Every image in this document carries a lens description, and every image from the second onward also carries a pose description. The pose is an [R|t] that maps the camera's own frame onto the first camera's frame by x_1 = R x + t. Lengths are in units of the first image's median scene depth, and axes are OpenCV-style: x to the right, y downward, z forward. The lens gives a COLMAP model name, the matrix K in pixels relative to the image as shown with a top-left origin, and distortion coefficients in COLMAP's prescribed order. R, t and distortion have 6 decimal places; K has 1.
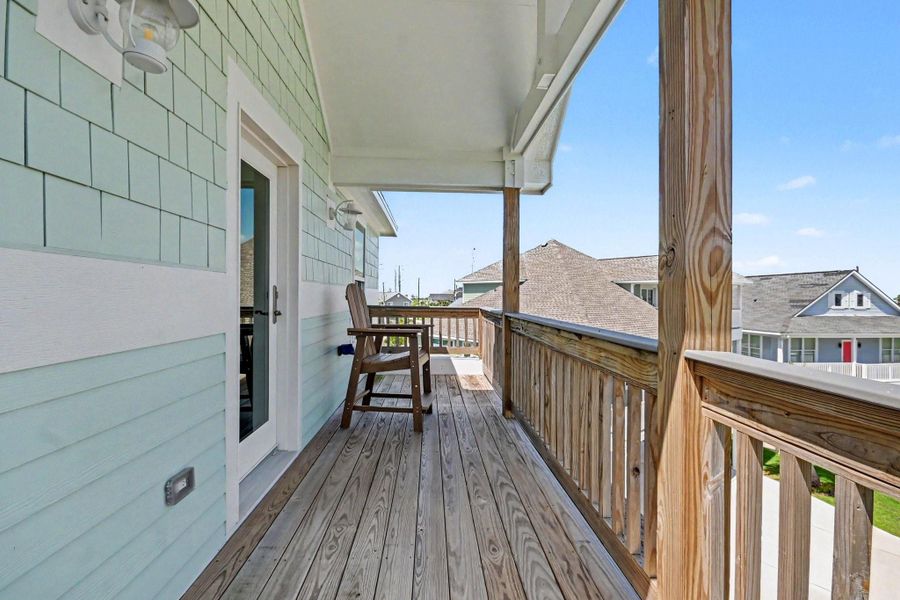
lens RADIAL K [[407.9, 0, 450.0], [0, 407.9, 300.0], [0, 0, 1]] dist [0.002366, -0.010251]
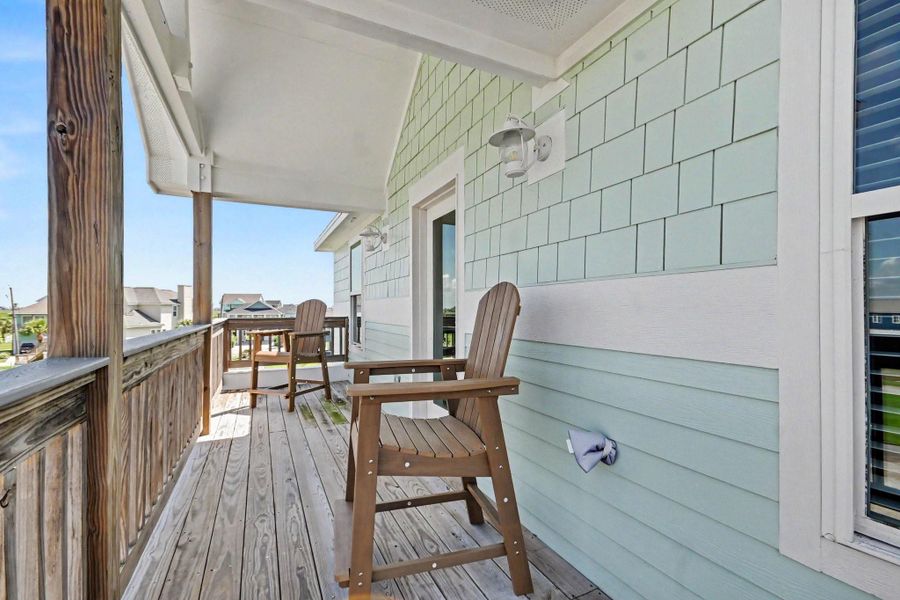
lens RADIAL K [[424.3, 0, 450.1], [0, 424.3, 310.4], [0, 0, 1]] dist [-0.000434, -0.000374]
pose [[-0.930797, -0.018260, -0.365080, 0.018711], [-0.021978, 0.999740, 0.006032, -0.009811], [0.364875, 0.013638, -0.930956, 2.060249]]
